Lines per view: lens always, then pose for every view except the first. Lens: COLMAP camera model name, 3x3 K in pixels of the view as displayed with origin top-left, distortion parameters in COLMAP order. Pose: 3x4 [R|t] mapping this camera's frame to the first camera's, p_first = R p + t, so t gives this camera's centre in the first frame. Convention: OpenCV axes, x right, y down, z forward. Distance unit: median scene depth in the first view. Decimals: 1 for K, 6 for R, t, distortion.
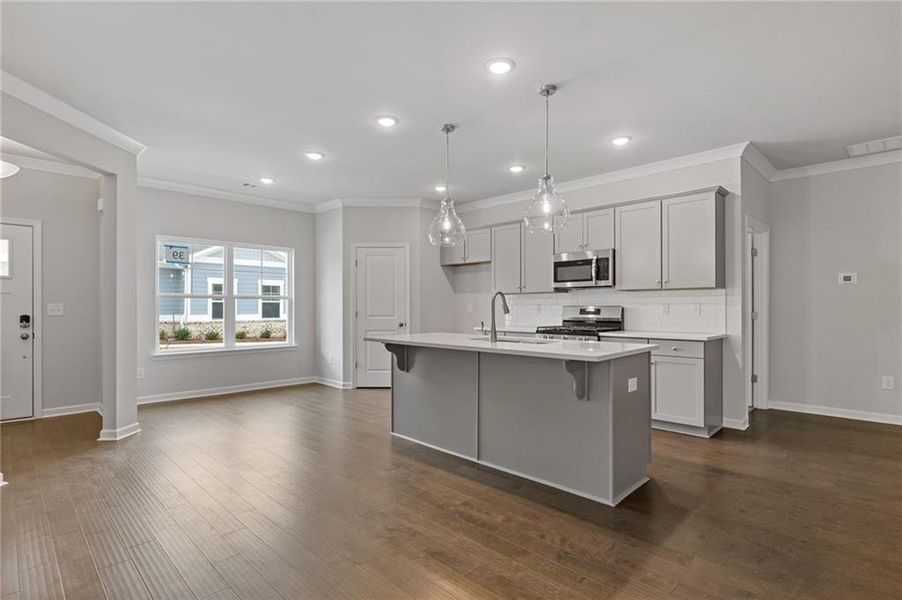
lens RADIAL K [[441.7, 0, 452.7], [0, 441.7, 305.1], [0, 0, 1]] dist [-0.002620, -0.000461]
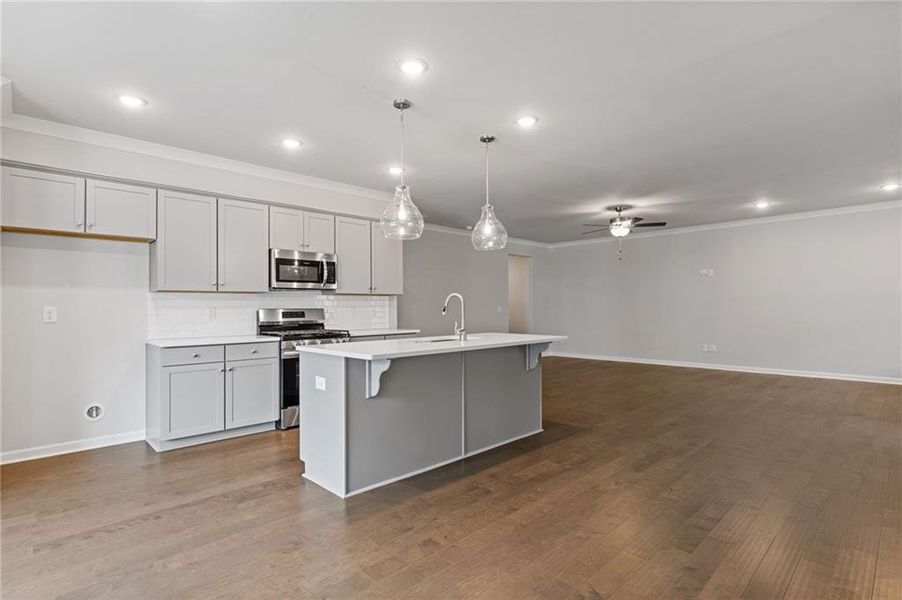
lens RADIAL K [[441.7, 0, 452.7], [0, 441.7, 305.1], [0, 0, 1]] dist [-0.002620, -0.000461]
pose [[0.030616, 0.008030, 0.999499, -0.692192], [0.004837, 0.999955, -0.008182, 0.003750], [-0.999520, 0.005085, 0.030576, 0.696913]]
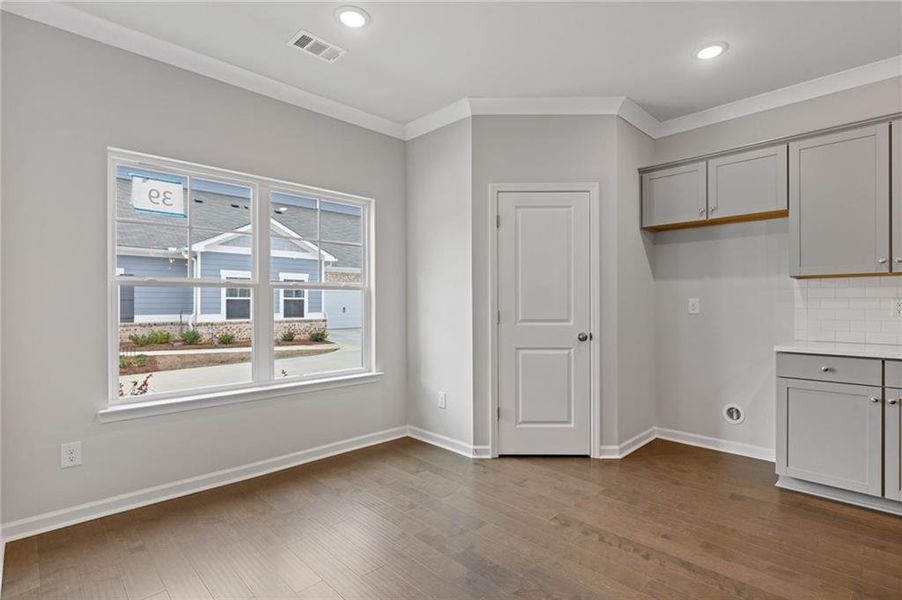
lens RADIAL K [[439.7, 0, 450.5], [0, 439.7, 305.6], [0, 0, 1]] dist [-0.002867, -0.000265]
pose [[0.999695, -0.003249, -0.024481, -0.355432], [0.003447, 0.999962, 0.008050, 0.001849], [0.024454, -0.008132, 0.999668, 0.635101]]
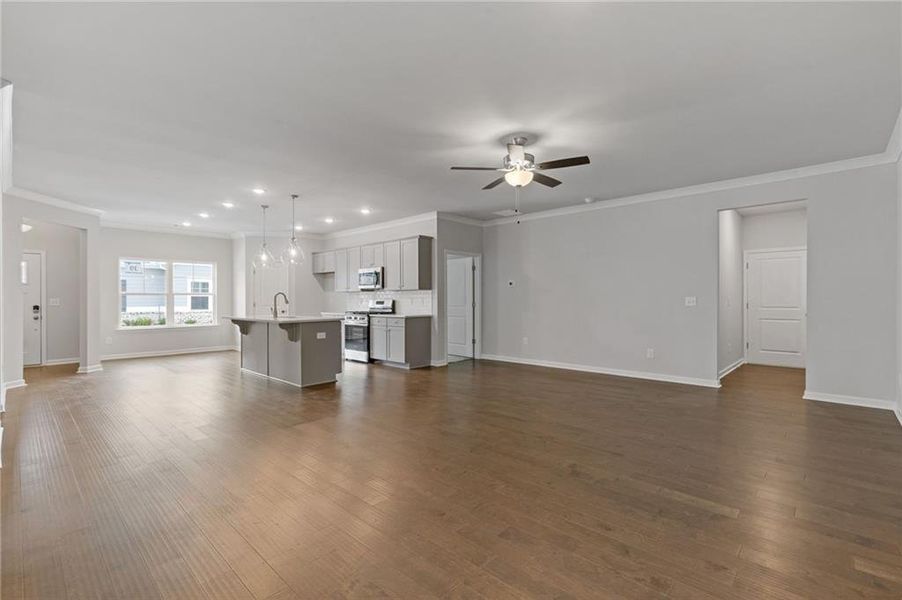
lens RADIAL K [[396.9, 0, 446.6], [0, 396.9, 299.5], [0, 0, 1]] dist [0.001390, 0.000065]
pose [[0.999606, -0.002202, 0.027980, 0.578025], [0.002088, 0.999989, 0.004110, -0.003909], [-0.027989, -0.004050, 0.999600, -0.586184]]
